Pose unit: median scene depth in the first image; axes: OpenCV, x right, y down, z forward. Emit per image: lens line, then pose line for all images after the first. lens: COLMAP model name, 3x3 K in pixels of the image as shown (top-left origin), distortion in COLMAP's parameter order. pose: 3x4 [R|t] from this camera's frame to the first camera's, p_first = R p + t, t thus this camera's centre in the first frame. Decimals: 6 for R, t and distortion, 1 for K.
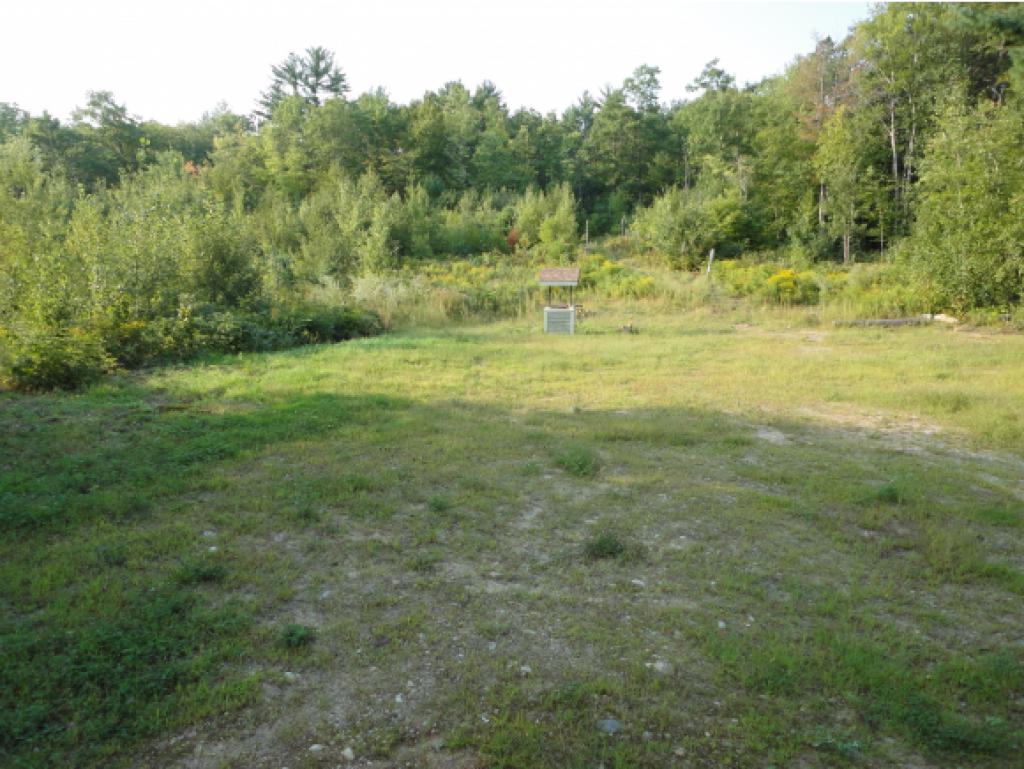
lens RADIAL K [[743.7, 0, 512.0], [0, 743.7, 384.5], [0, 0, 1]] dist [0.006548, -0.004730]
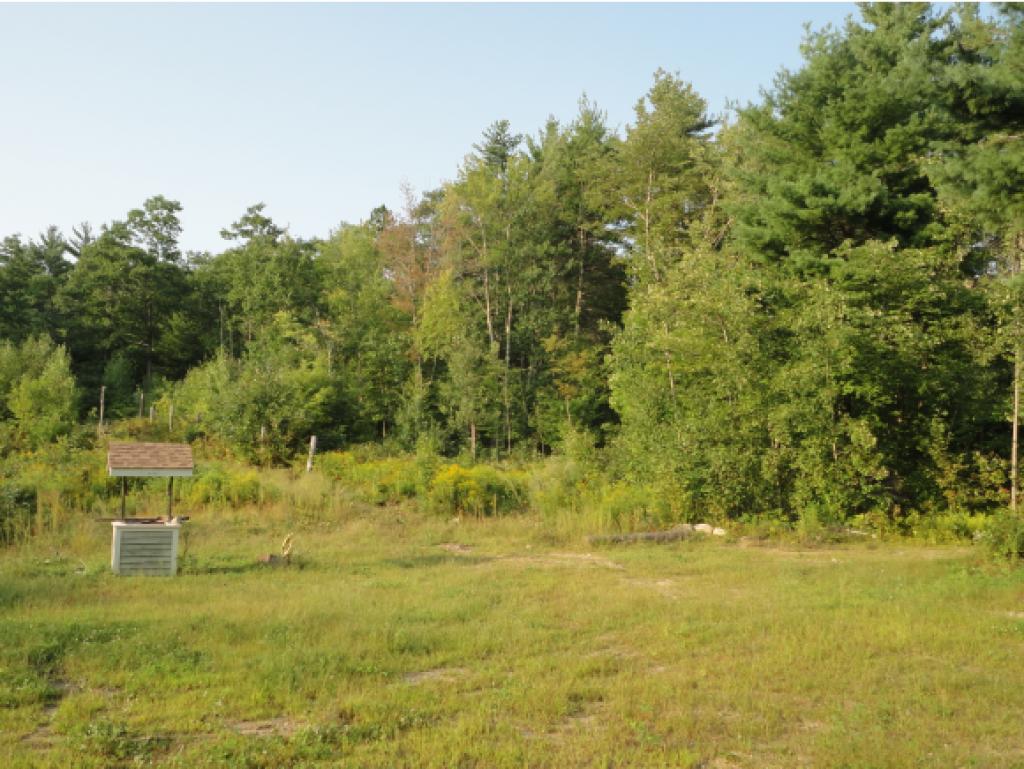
lens RADIAL K [[921.7, 0, 512.0], [0, 921.7, 384.5], [0, 0, 1]] dist [0.017103, 0.007766]
pose [[0.831816, 0.067016, 0.550991, -0.035831], [0.073467, 0.970657, -0.228971, -0.014651], [-0.550168, 0.230941, 0.802484, 0.151332]]
